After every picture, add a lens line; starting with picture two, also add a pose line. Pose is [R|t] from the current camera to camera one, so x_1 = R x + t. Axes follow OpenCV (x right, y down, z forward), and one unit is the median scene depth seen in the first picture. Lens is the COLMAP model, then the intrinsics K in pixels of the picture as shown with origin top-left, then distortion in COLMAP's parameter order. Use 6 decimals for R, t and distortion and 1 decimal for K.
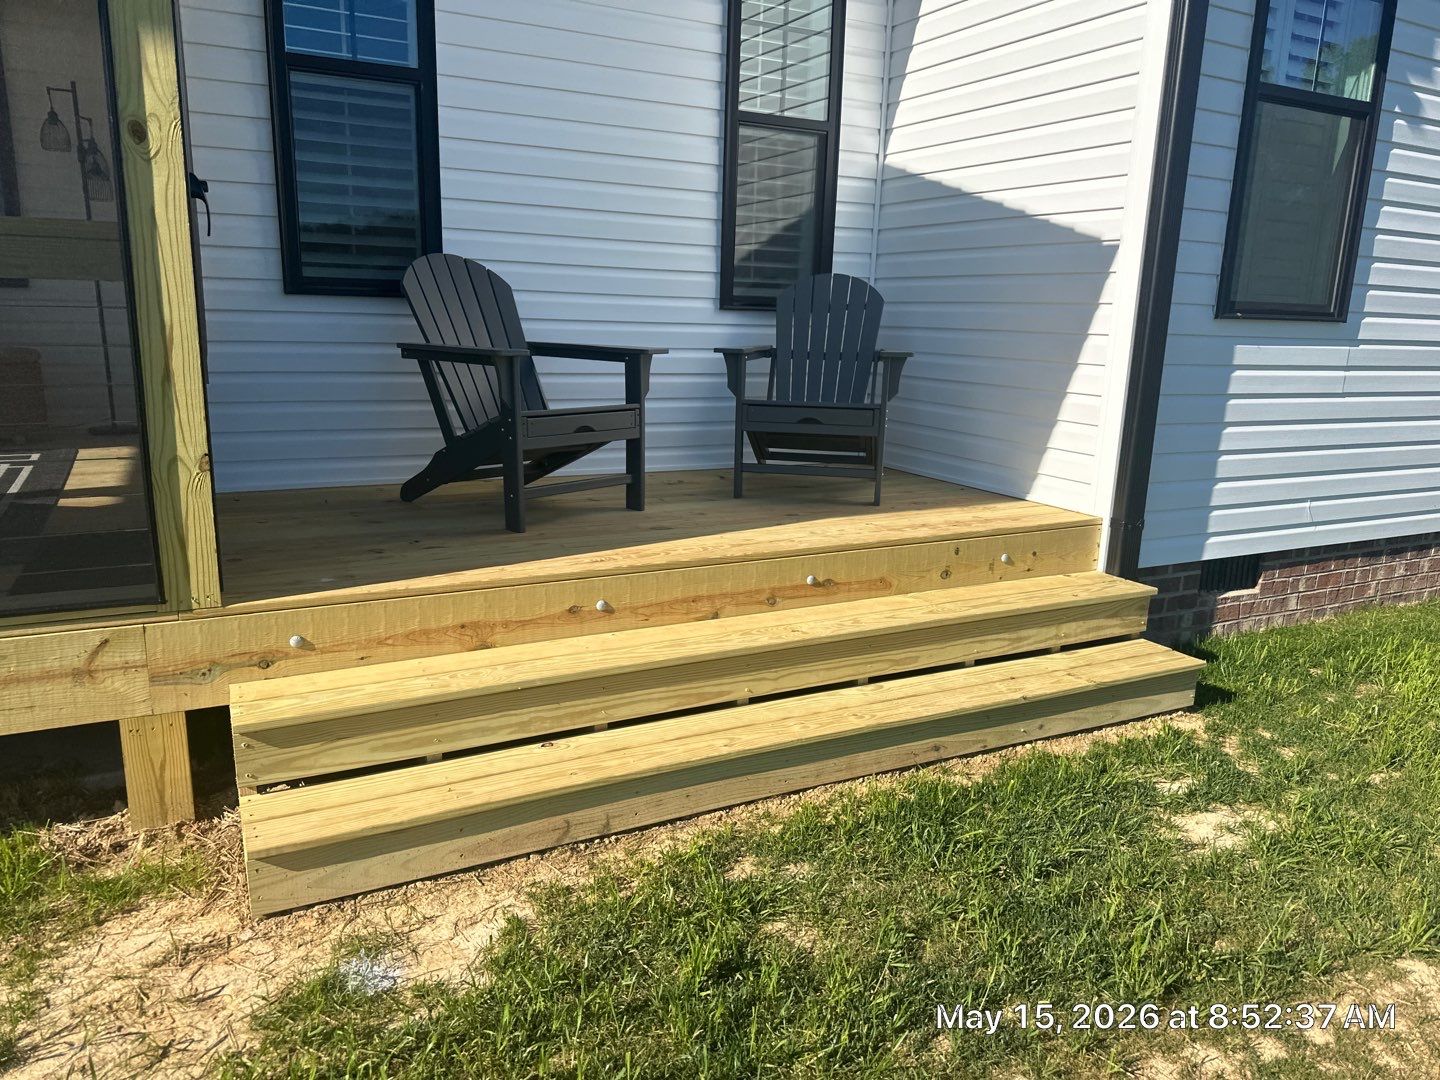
lens RADIAL K [[1056.1, 0, 720.0], [0, 1056.1, 540.0], [0, 0, 1]] dist [0.085304, -0.128275]
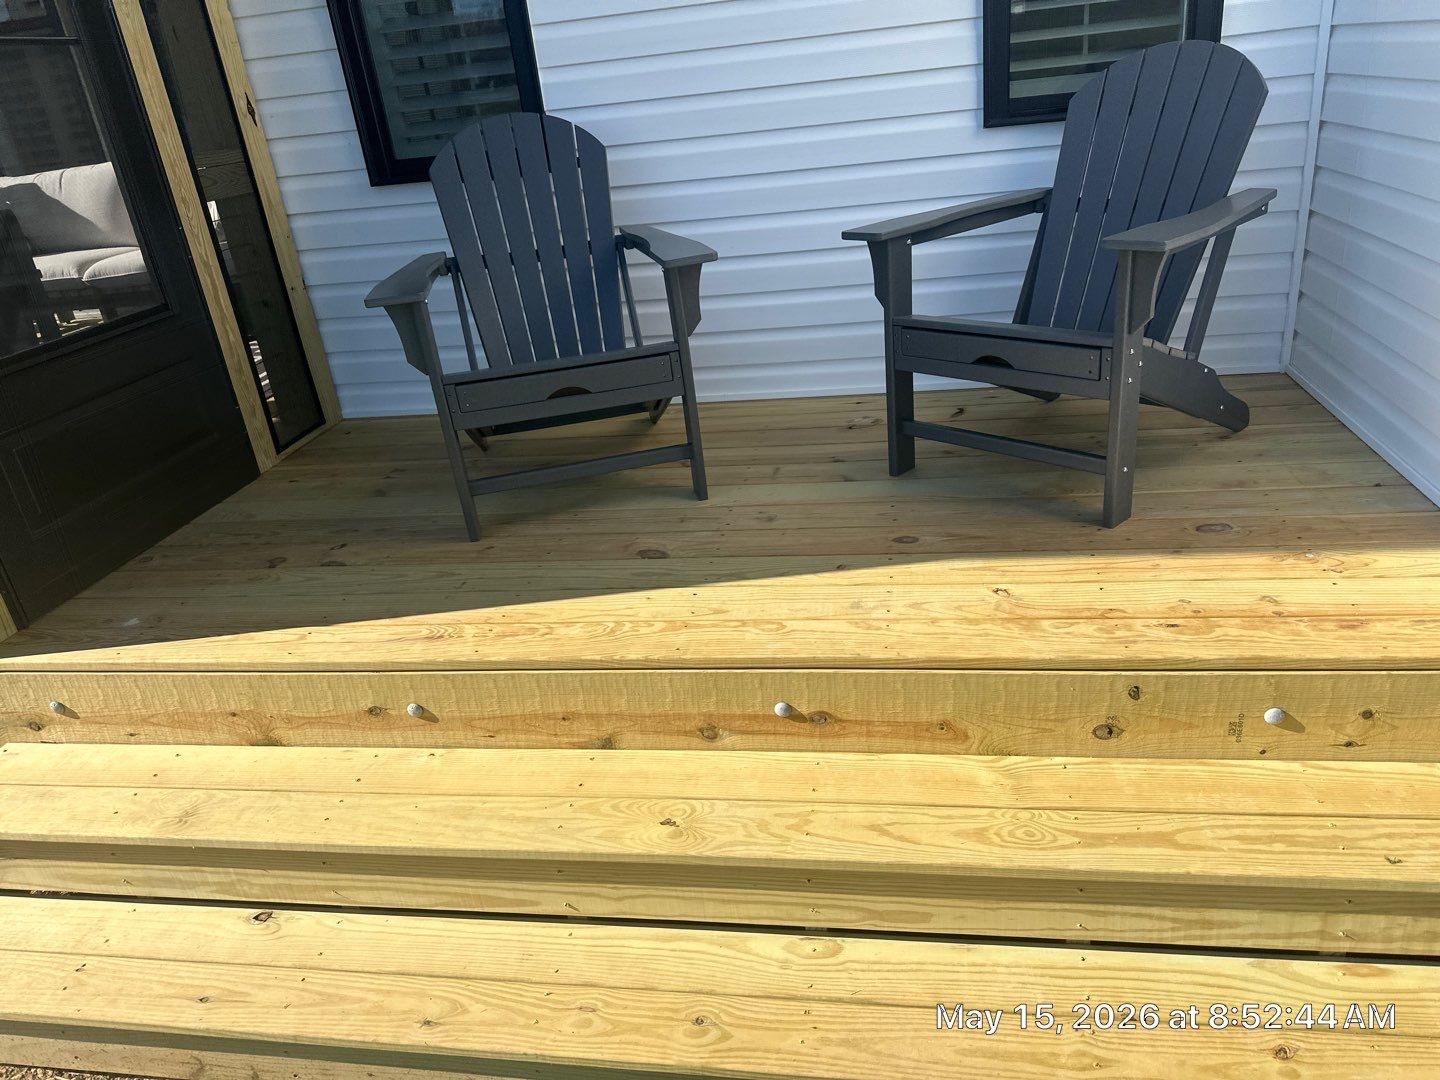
lens RADIAL K [[1056.1, 0, 720.0], [0, 1056.1, 540.0], [0, 0, 1]] dist [0.085304, -0.128275]
pose [[0.785836, 0.145282, -0.601128, 0.378540], [-0.007494, 0.974181, 0.225646, -0.173101], [0.618390, -0.172816, 0.766635, 0.560665]]
